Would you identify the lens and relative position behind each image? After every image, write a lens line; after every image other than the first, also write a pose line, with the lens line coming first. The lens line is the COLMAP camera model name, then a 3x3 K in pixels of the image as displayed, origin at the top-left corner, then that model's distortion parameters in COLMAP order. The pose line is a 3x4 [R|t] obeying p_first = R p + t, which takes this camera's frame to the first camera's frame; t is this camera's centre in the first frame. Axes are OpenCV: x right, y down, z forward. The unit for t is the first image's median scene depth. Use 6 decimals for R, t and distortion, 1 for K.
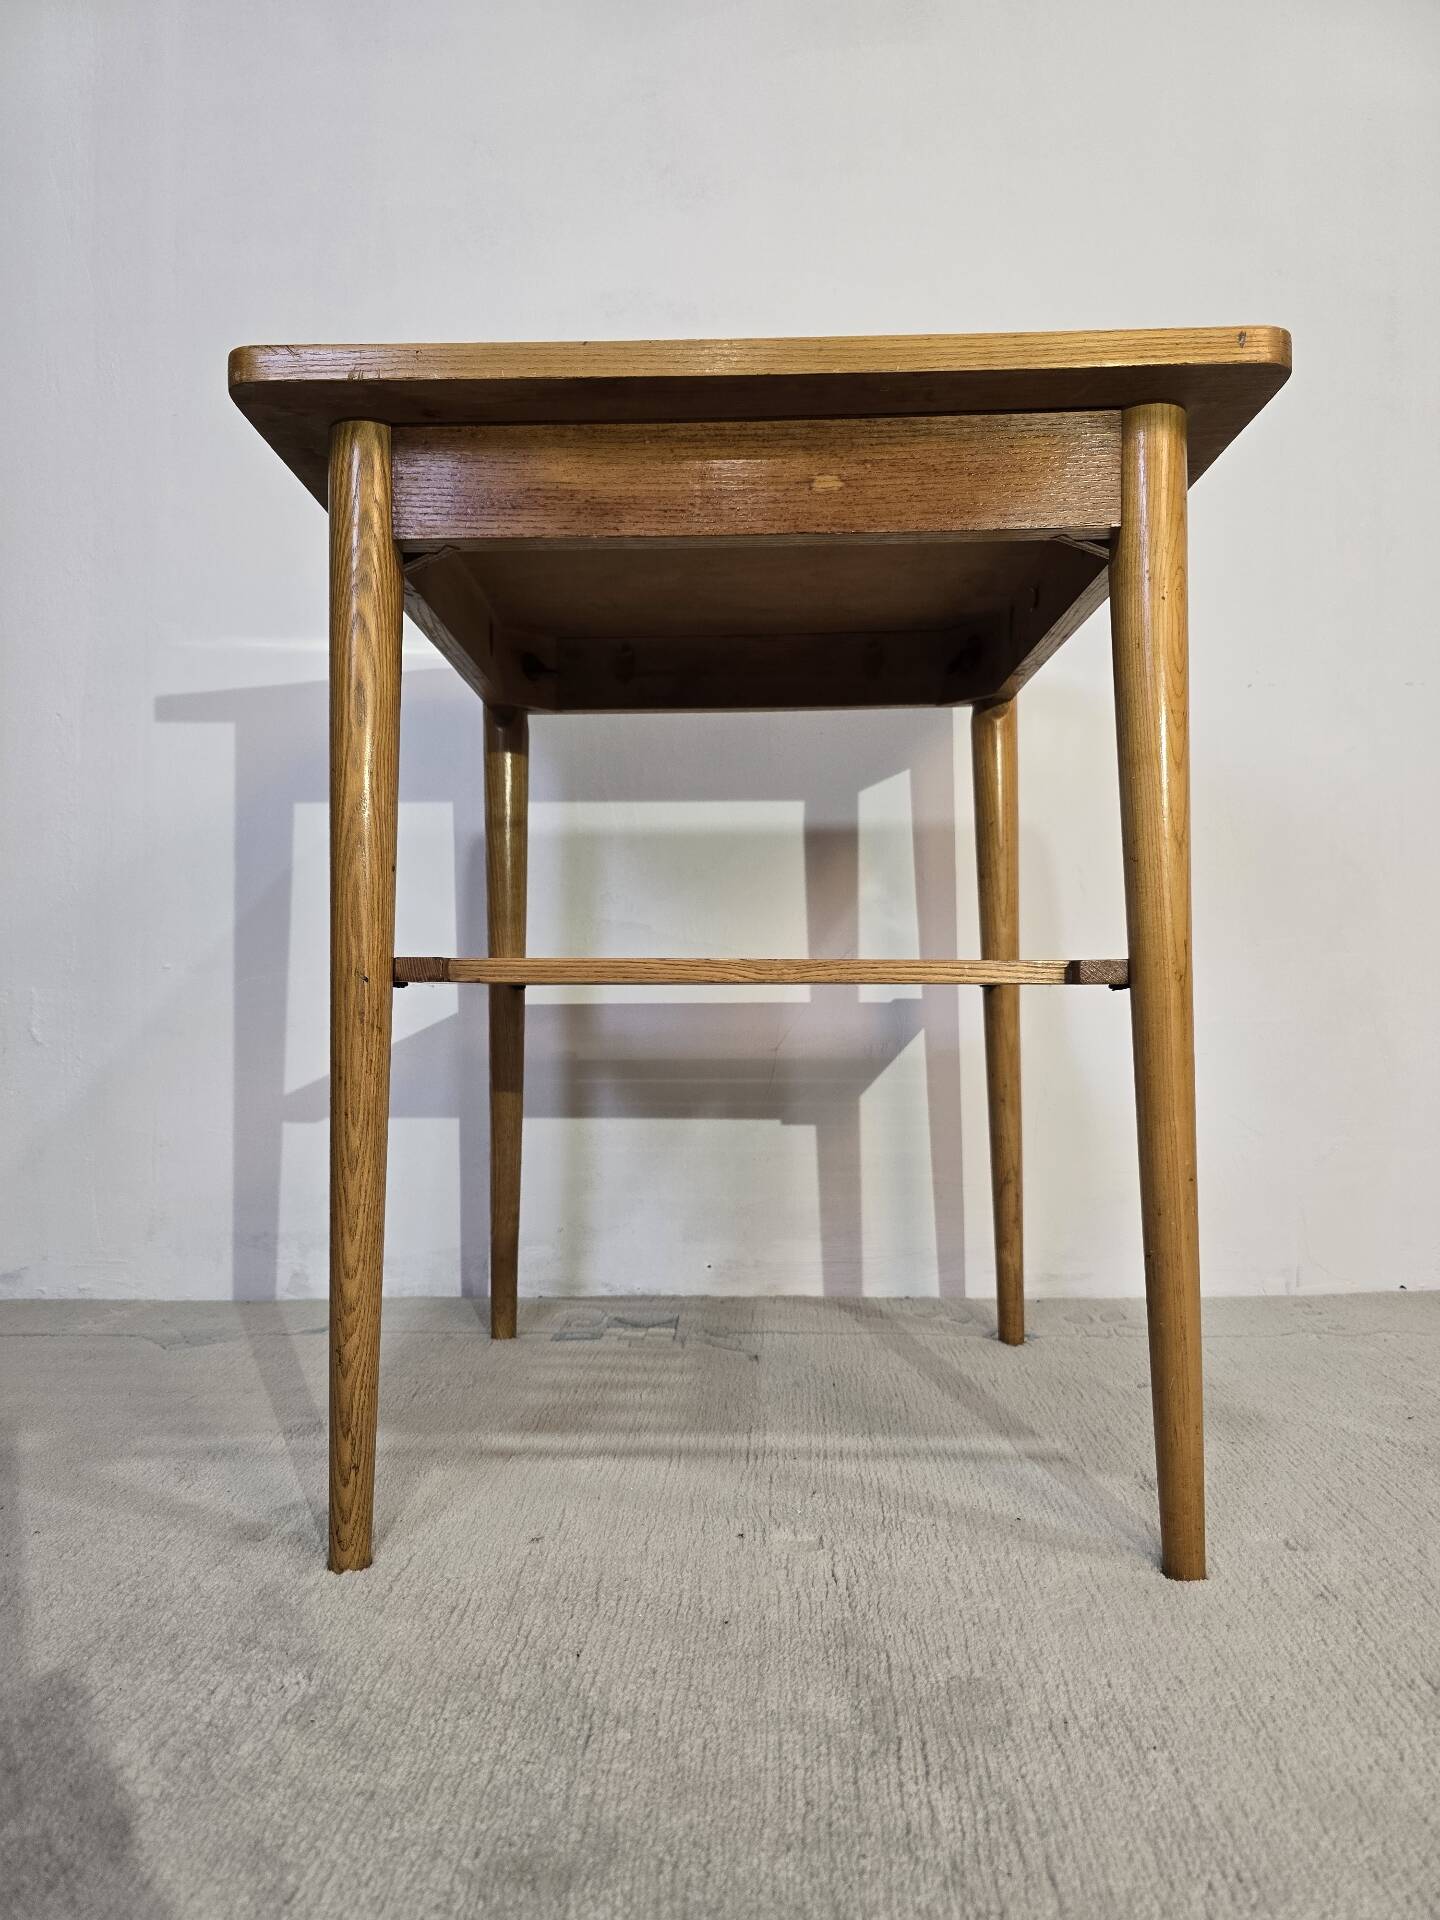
lens RADIAL K [[1321.0, 0, 710.2], [0, 1321.0, 960.2], [0, 0, 1]] dist [0.038970, -0.045135]
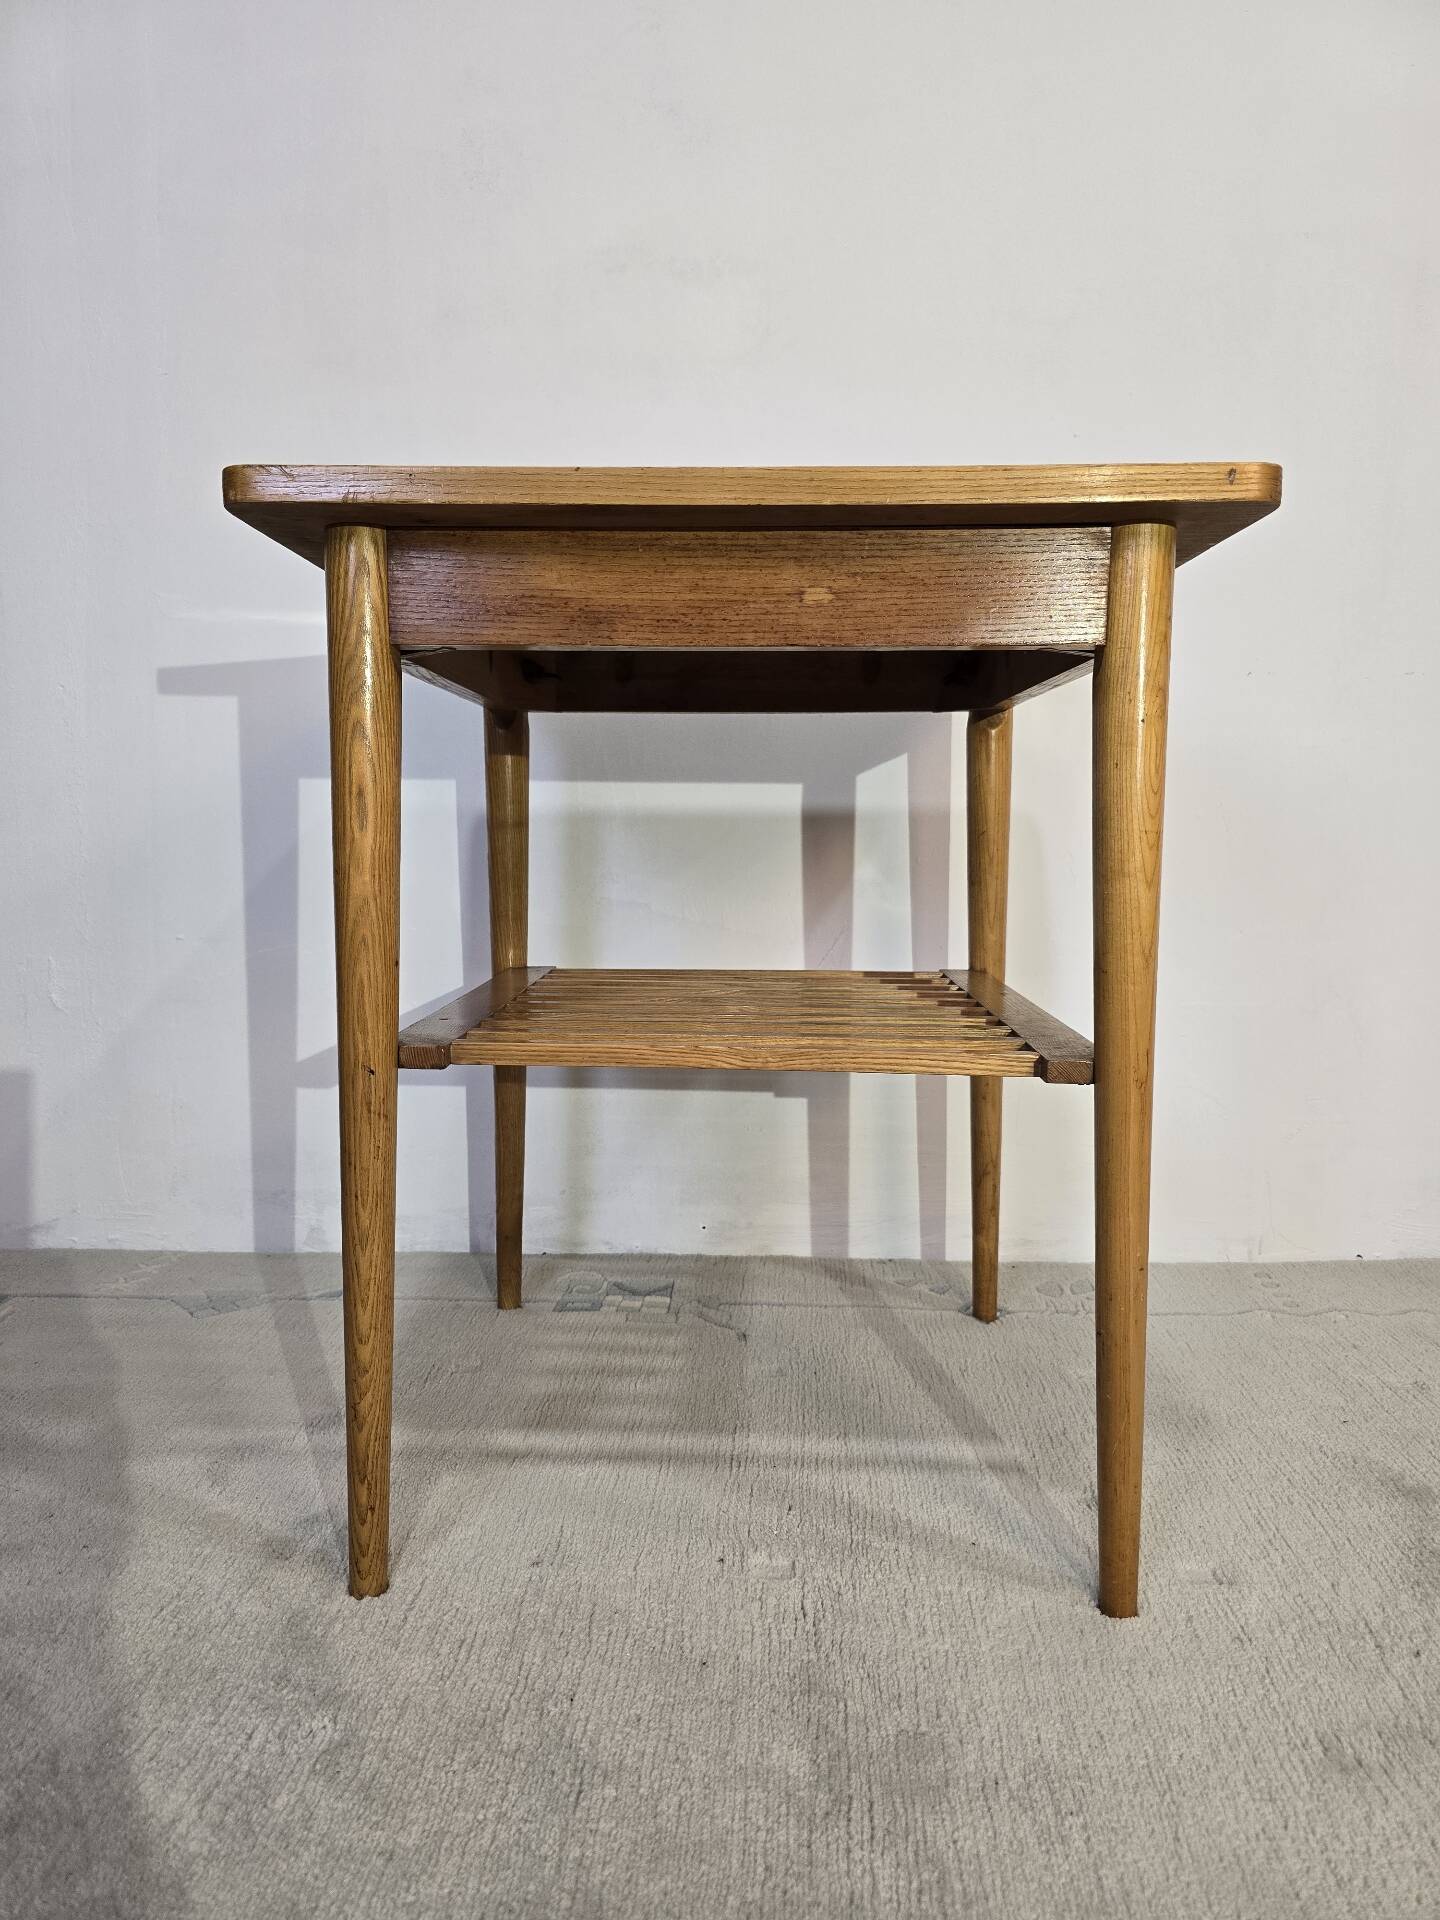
lens RADIAL K [[1317.5, 0, 716.3], [0, 1317.5, 959.0], [0, 0, 1]] dist [0.042022, -0.047706]
pose [[0.999933, 0.011447, -0.001438, 0.015300], [-0.011182, 0.992281, 0.123506, -0.207685], [0.002840, -0.123481, 0.992343, -0.035691]]
